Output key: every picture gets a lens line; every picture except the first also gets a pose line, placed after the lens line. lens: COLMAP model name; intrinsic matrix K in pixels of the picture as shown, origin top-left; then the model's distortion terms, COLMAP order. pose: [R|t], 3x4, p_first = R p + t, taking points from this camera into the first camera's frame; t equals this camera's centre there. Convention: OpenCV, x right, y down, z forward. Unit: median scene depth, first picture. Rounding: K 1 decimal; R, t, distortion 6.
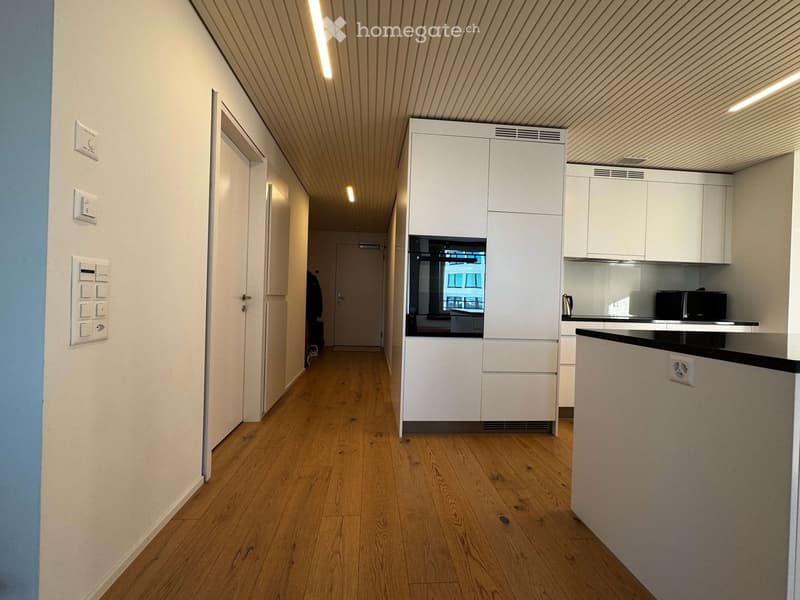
lens RADIAL K [[344.3, 0, 400.9], [0, 344.3, 300.4], [0, 0, 1]] dist [-0.001016, -0.000433]
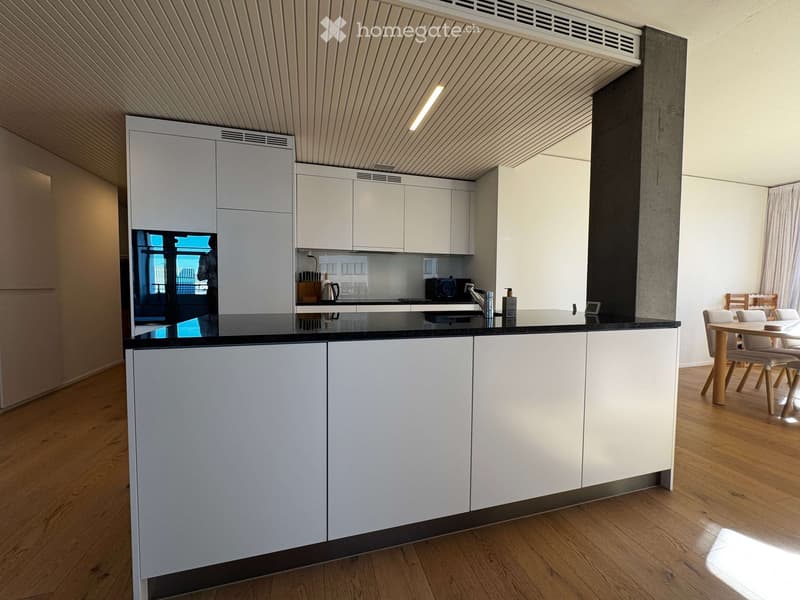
lens RADIAL K [[318.5, 0, 398.3], [0, 318.5, 300.7], [0, 0, 1]] dist [-0.001397, -0.000521]
pose [[0.981331, -0.030634, 0.189873, 0.607118], [0.022184, 0.998673, 0.046470, -0.000784], [-0.191045, -0.041391, 0.980708, -0.109587]]
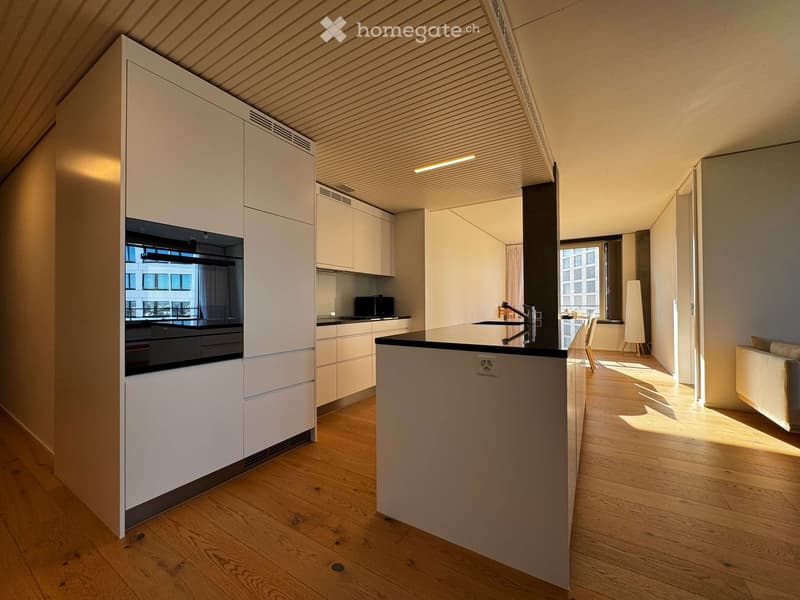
lens RADIAL K [[318.5, 0, 398.6], [0, 318.5, 299.9], [0, 0, 1]] dist [-0.001397, -0.000521]
pose [[0.599470, -0.023994, 0.800037, -0.145257], [0.026792, 0.999592, 0.009904, -0.027741], [-0.799949, 0.015497, 0.599868, 0.234345]]
